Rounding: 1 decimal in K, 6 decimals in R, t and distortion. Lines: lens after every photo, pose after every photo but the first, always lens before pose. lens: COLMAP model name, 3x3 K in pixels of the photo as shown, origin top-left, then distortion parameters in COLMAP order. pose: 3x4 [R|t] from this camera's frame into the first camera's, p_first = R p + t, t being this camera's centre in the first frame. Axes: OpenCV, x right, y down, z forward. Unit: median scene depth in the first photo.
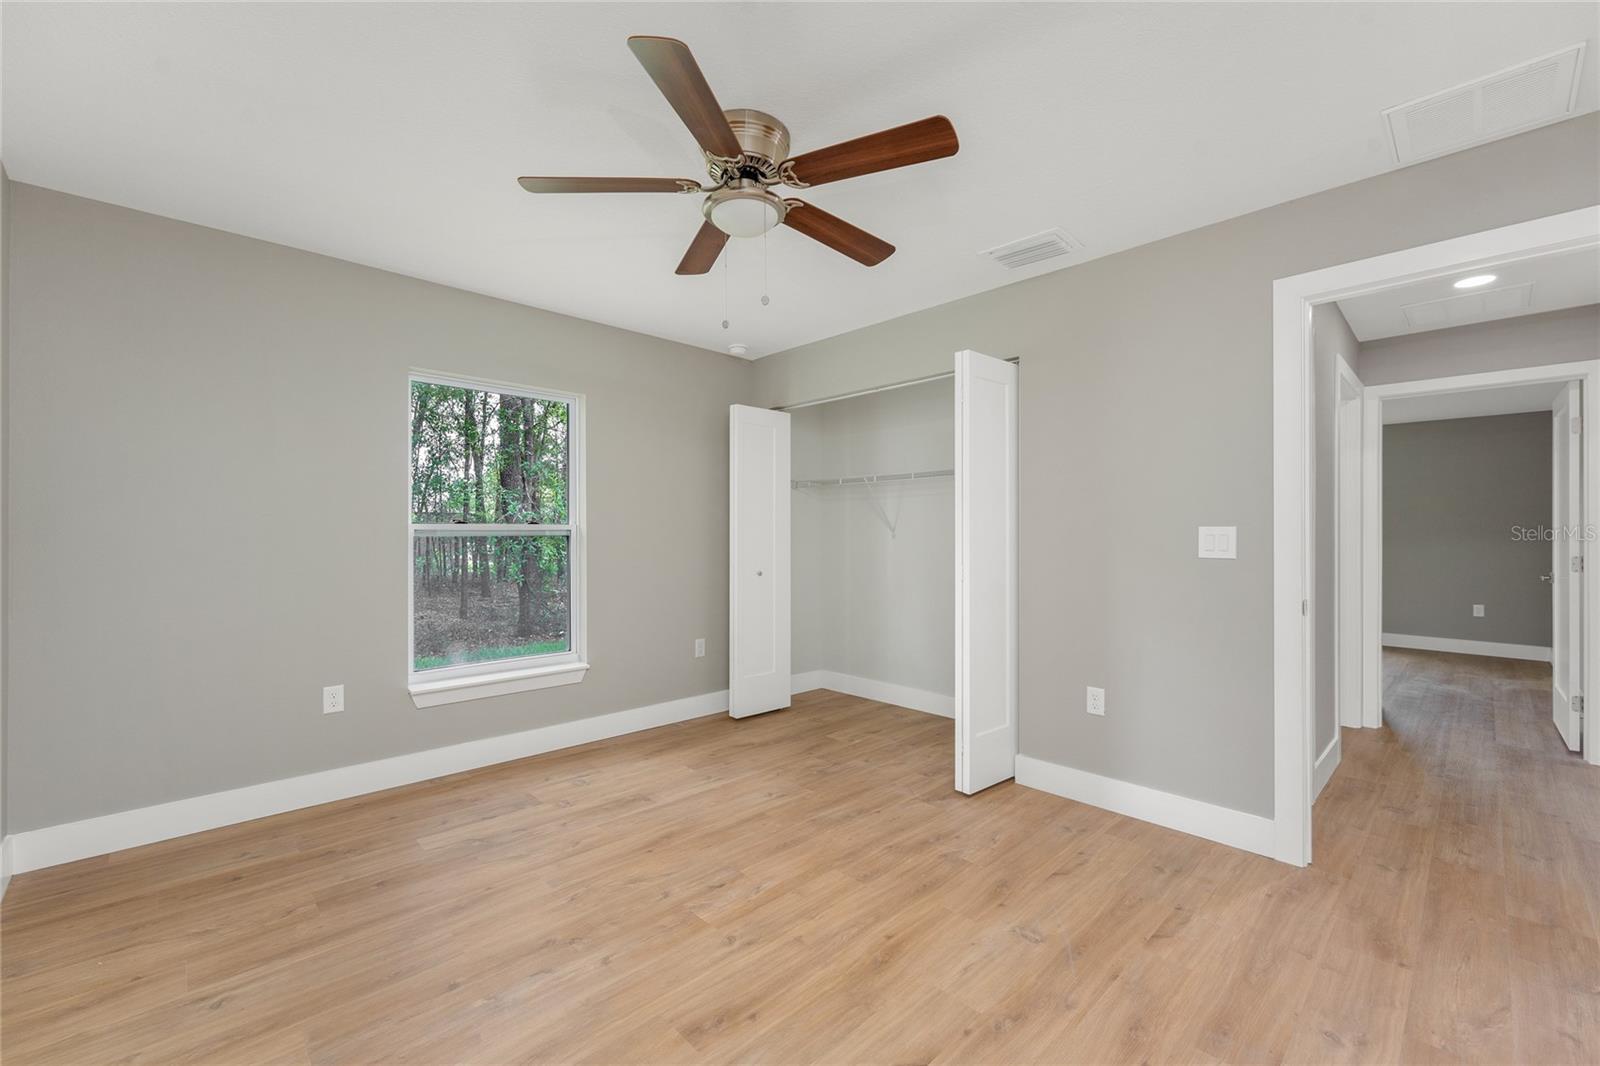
lens RADIAL K [[653.8, 0, 793.8], [0, 653.8, 534.8], [0, 0, 1]] dist [-0.011983, 0.000803]
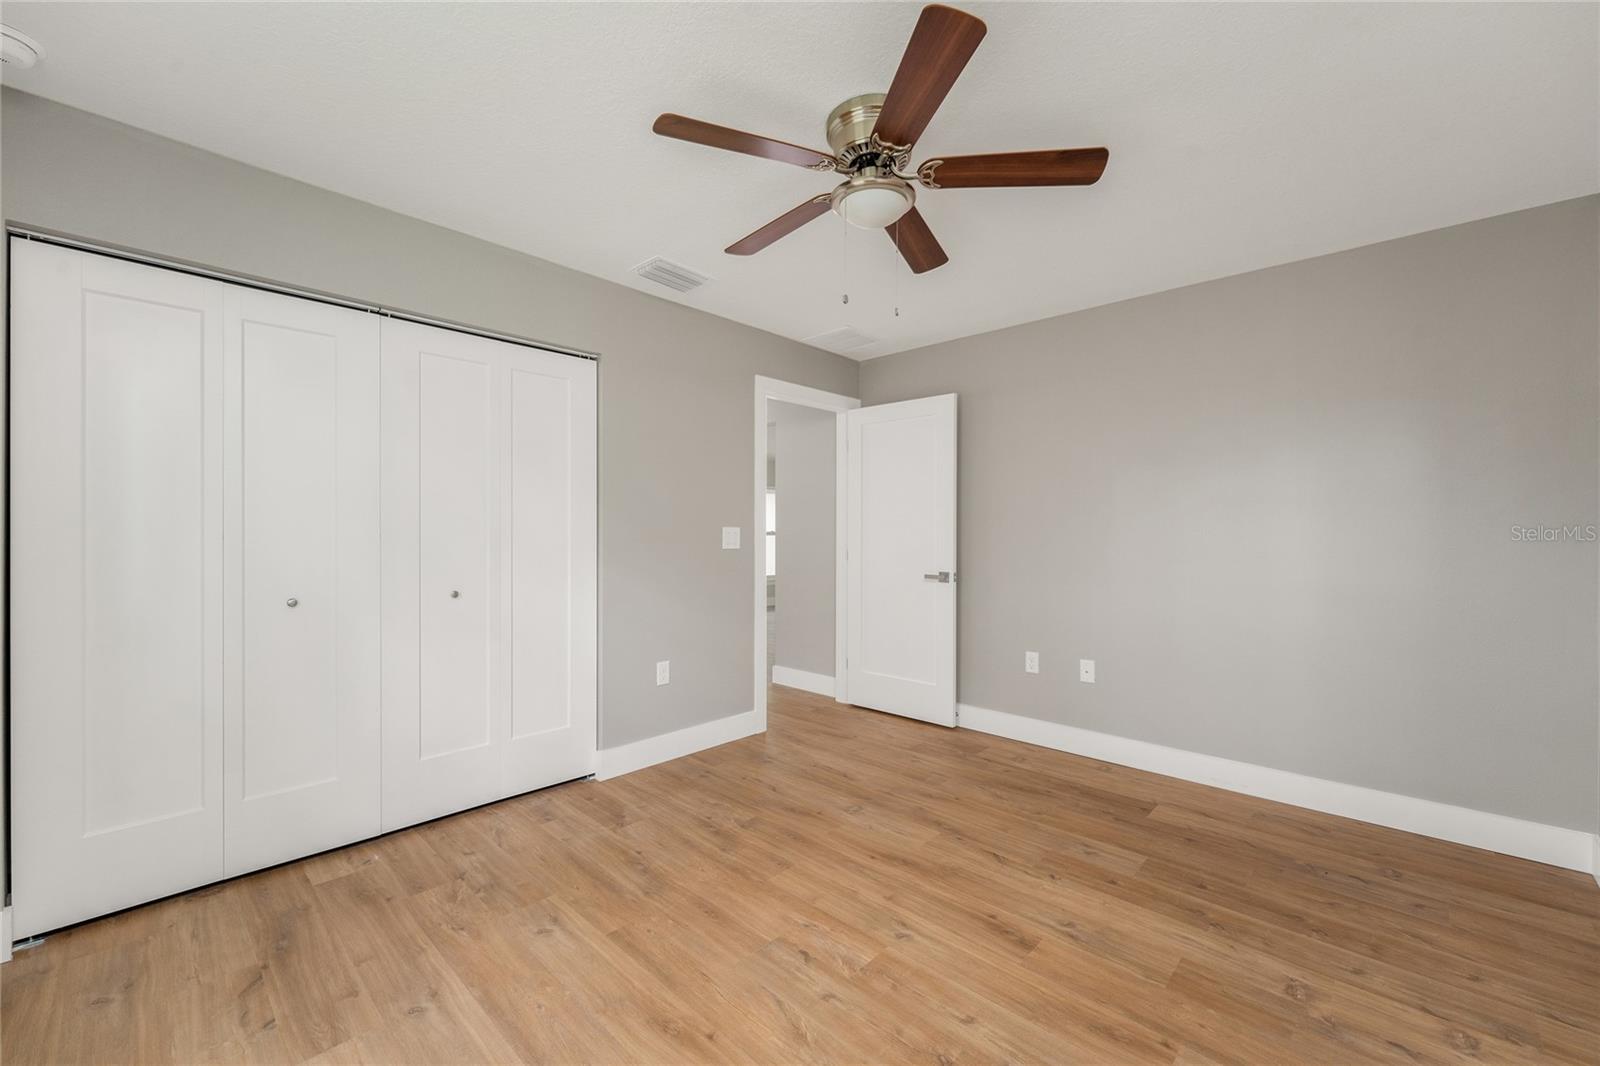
lens RADIAL K [[653.8, 0, 809.2], [0, 653.8, 532.2], [0, 0, 1]] dist [-0.011983, 0.000803]
pose [[-0.063497, -0.002840, 0.997978, -0.839760], [0.001046, 0.999995, 0.002913, -0.003512], [-0.997981, 0.001229, -0.063494, 0.929861]]
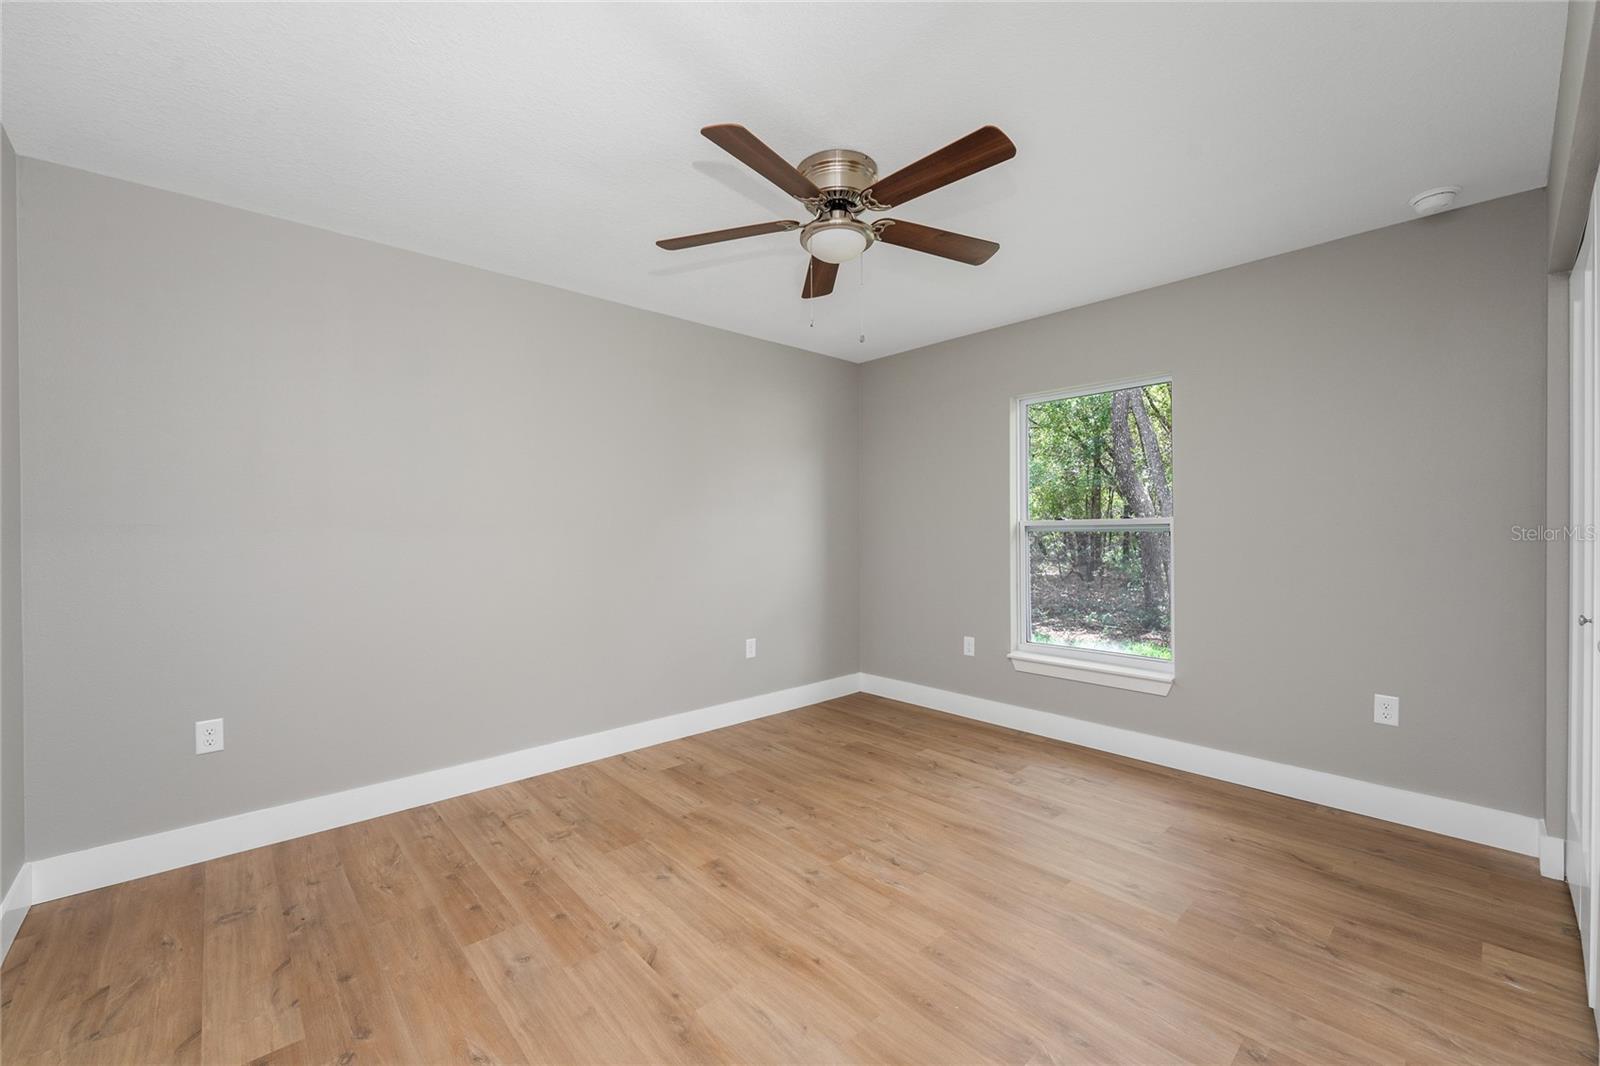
lens RADIAL K [[653.8, 0, 795.0], [0, 653.8, 528.3], [0, 0, 1]] dist [-0.011983, 0.000803]
pose [[-0.031379, 0.000073, -0.999508, 0.837519], [0.000794, 1.000000, 0.000048, -0.002088], [0.999507, -0.000792, -0.031379, 0.774419]]
